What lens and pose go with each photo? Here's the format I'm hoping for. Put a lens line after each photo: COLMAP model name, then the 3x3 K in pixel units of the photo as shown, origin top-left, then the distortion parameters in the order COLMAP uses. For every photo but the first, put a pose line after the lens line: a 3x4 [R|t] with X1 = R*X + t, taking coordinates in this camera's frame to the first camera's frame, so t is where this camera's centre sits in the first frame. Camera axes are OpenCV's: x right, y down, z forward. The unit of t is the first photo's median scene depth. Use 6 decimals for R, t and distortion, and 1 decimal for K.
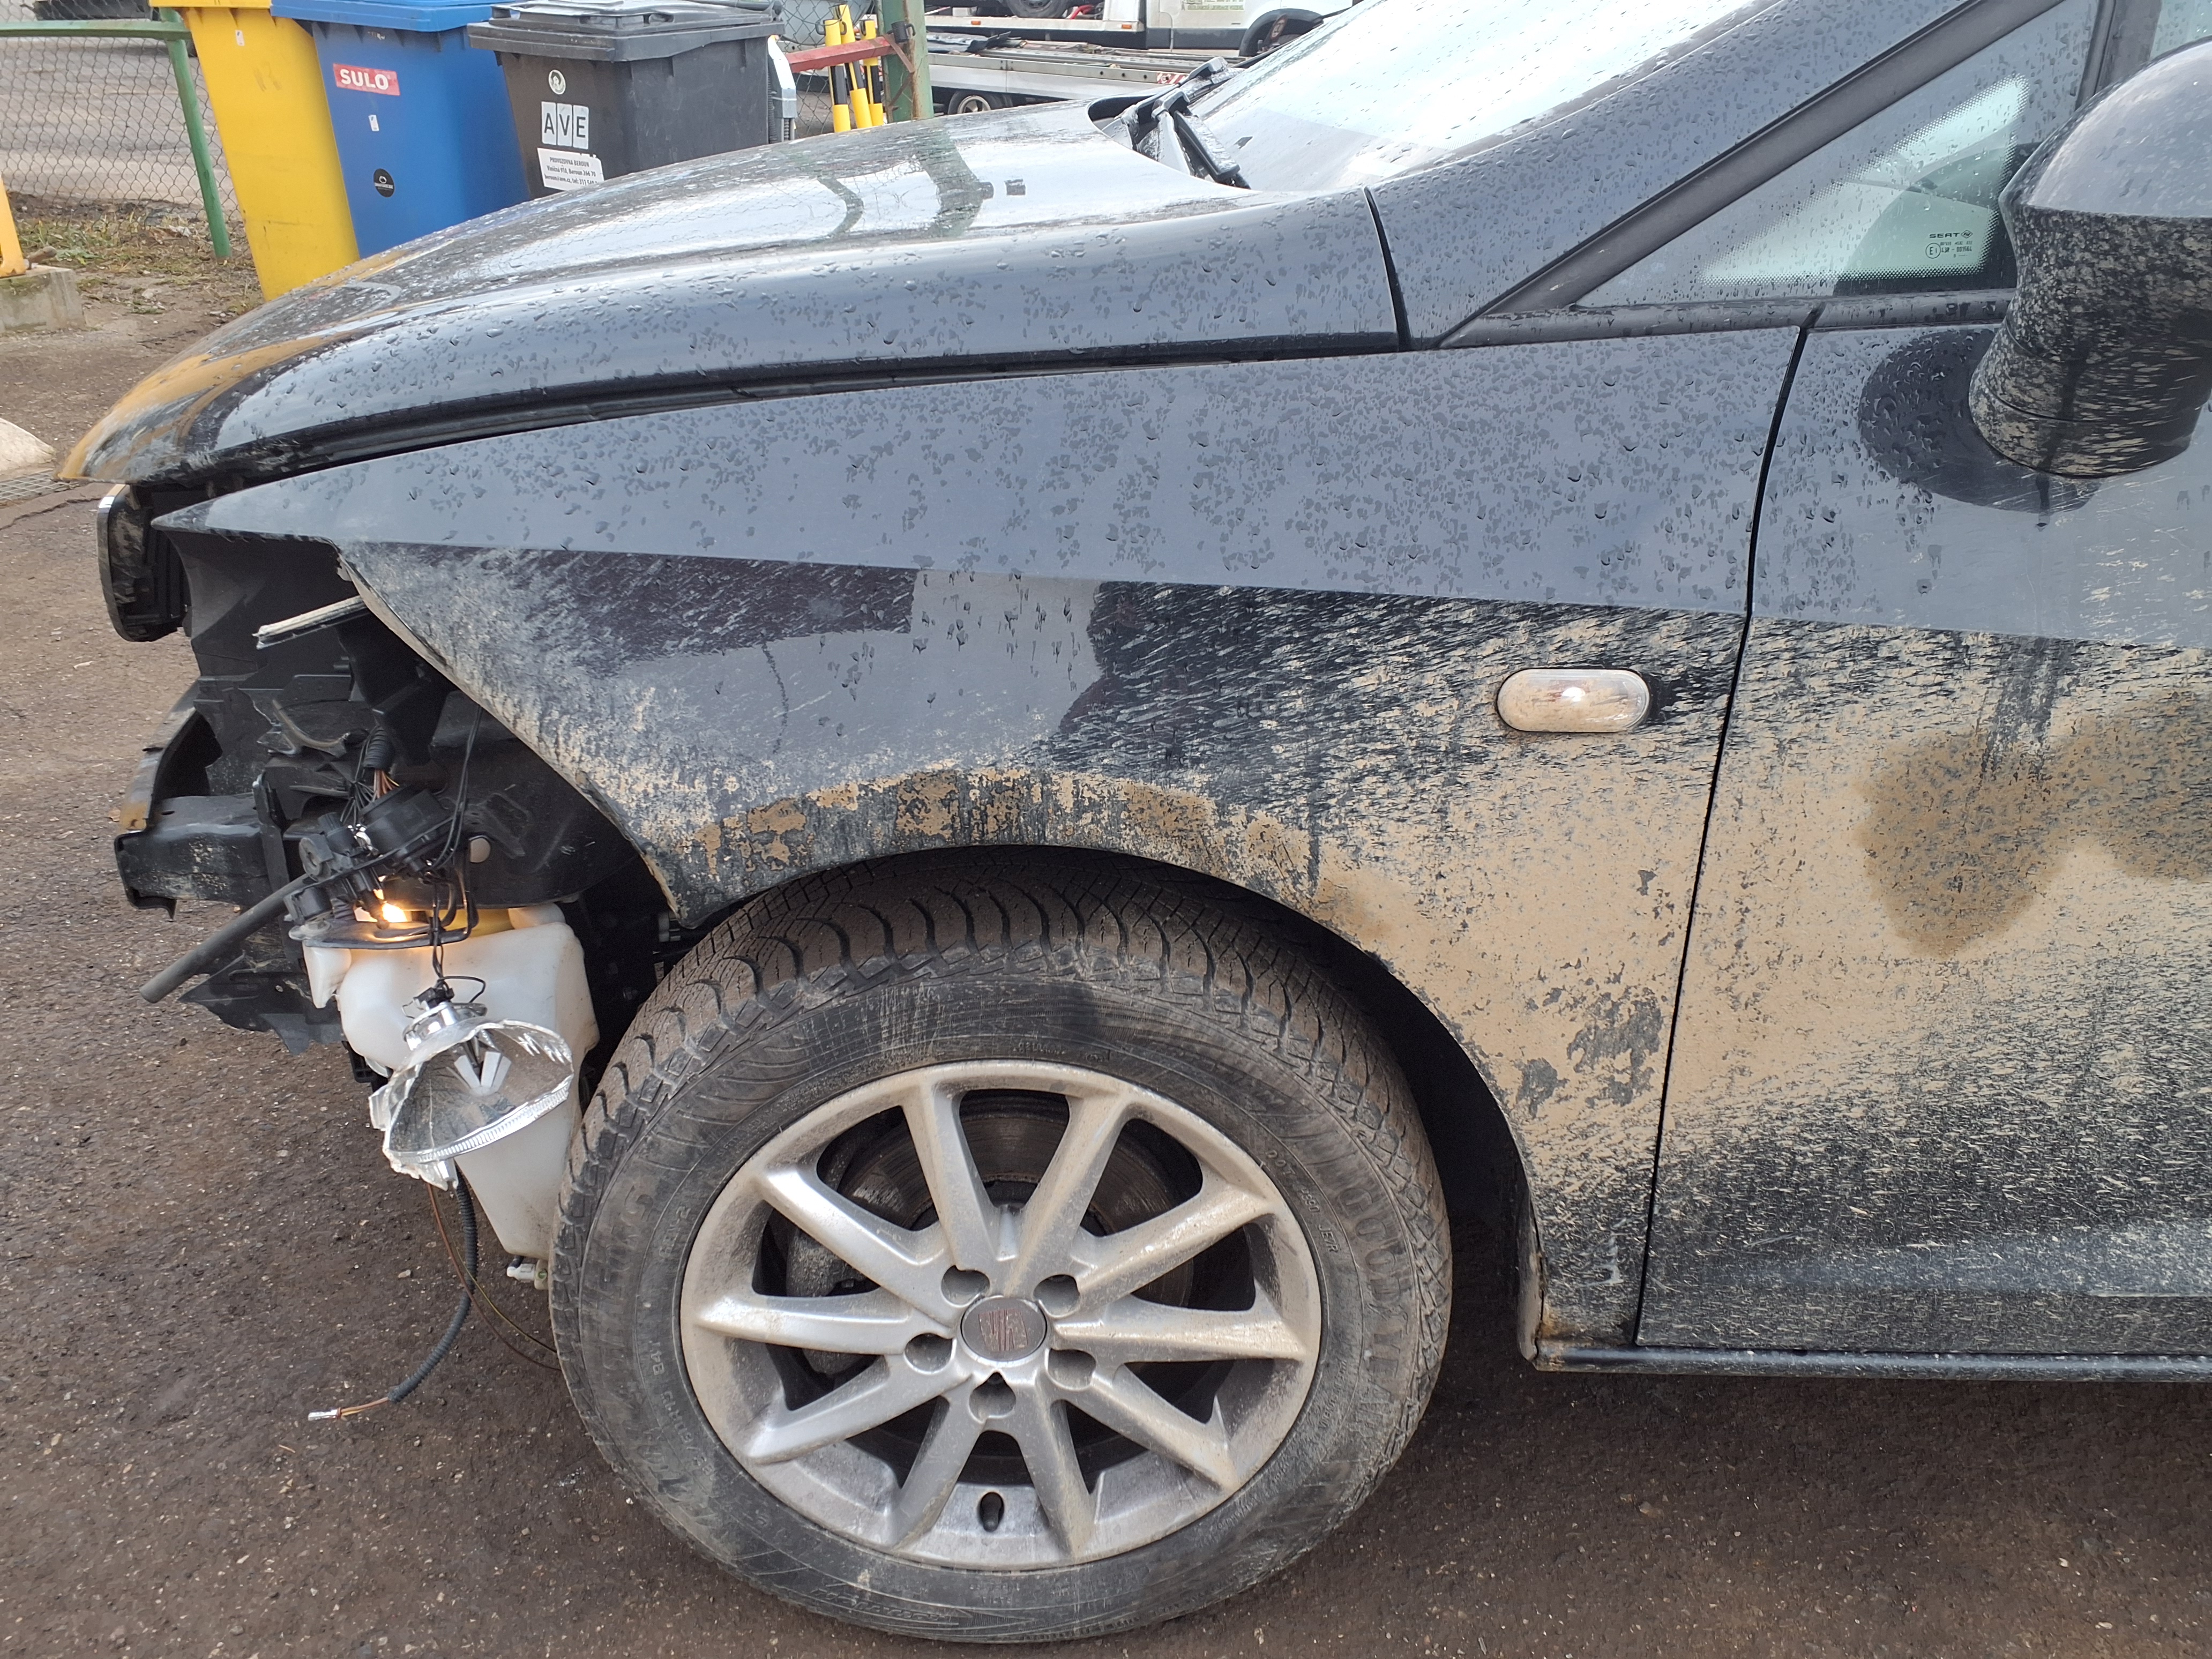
lens RADIAL K [[1734.1, 0, 1088.4], [0, 1734.1, 807.4], [0, 0, 1]] dist [0.068819, -0.075351]
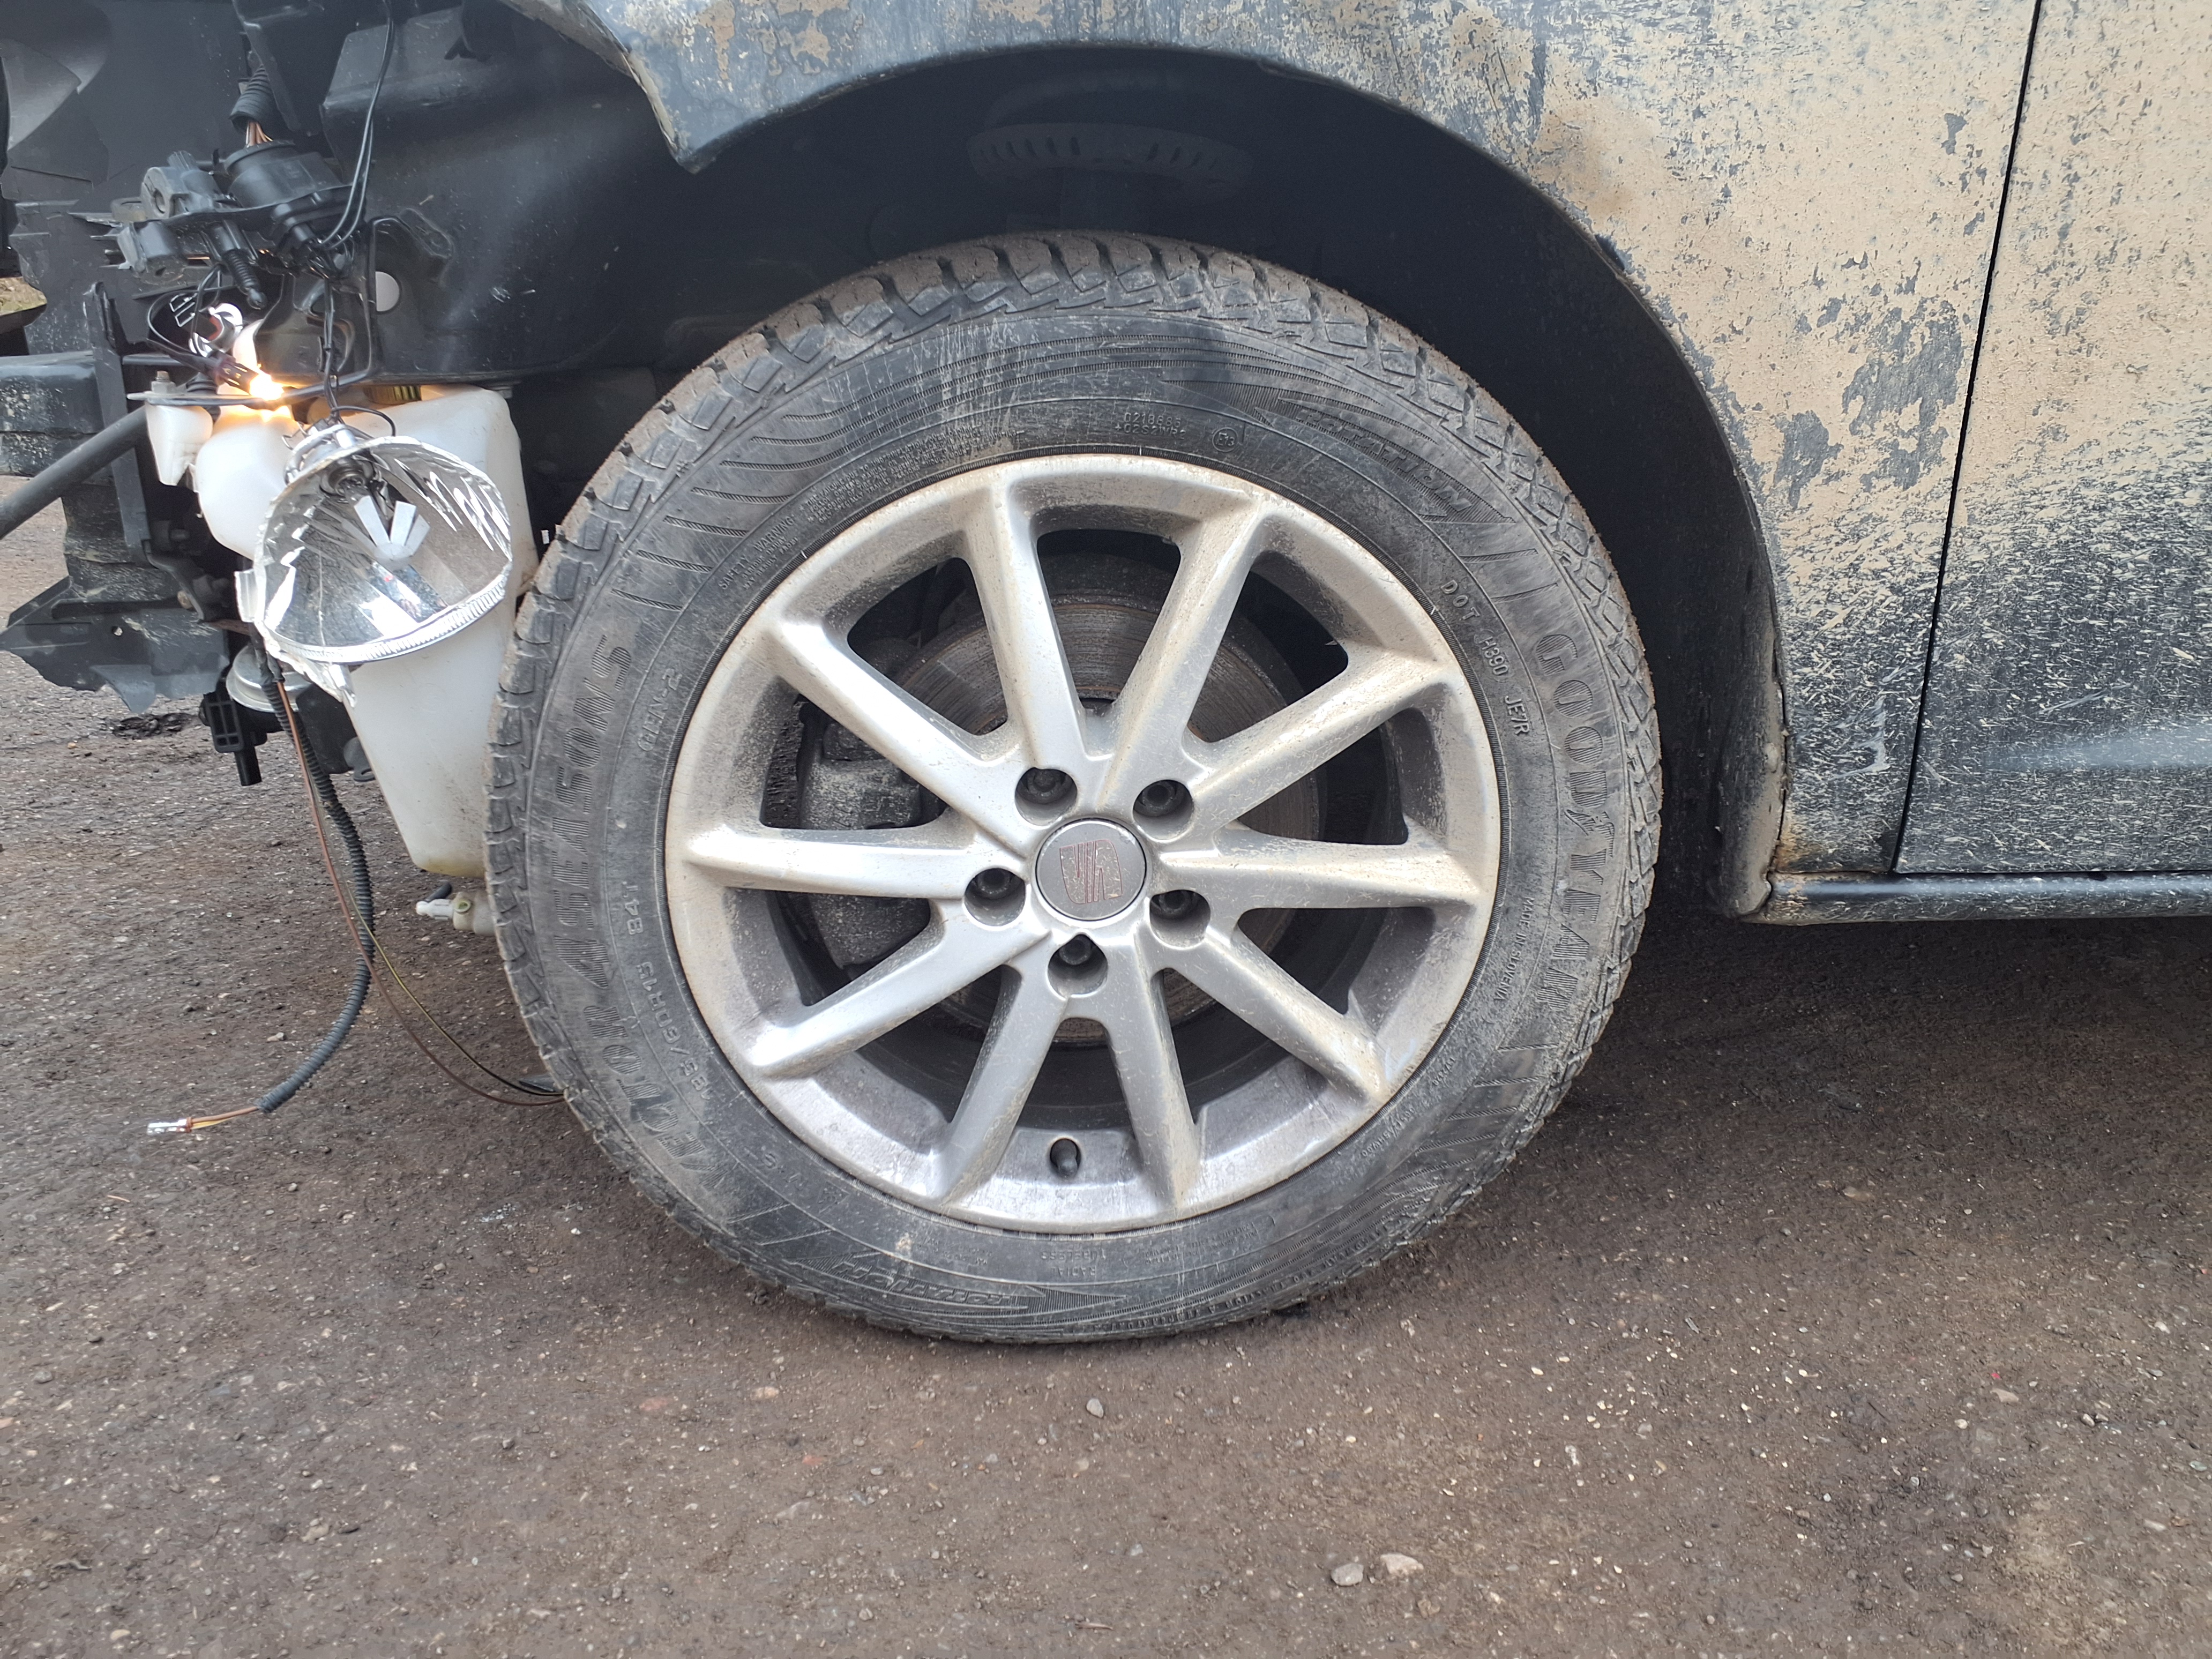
lens RADIAL K [[1734.1, 0, 1089.8], [0, 1734.1, 817.9], [0, 0, 1]] dist [0.068819, -0.075351]
pose [[0.997567, -0.021547, 0.066300, -0.099694], [0.026926, 0.996323, -0.081339, 0.339876], [-0.064304, 0.082926, 0.994479, 0.243344]]
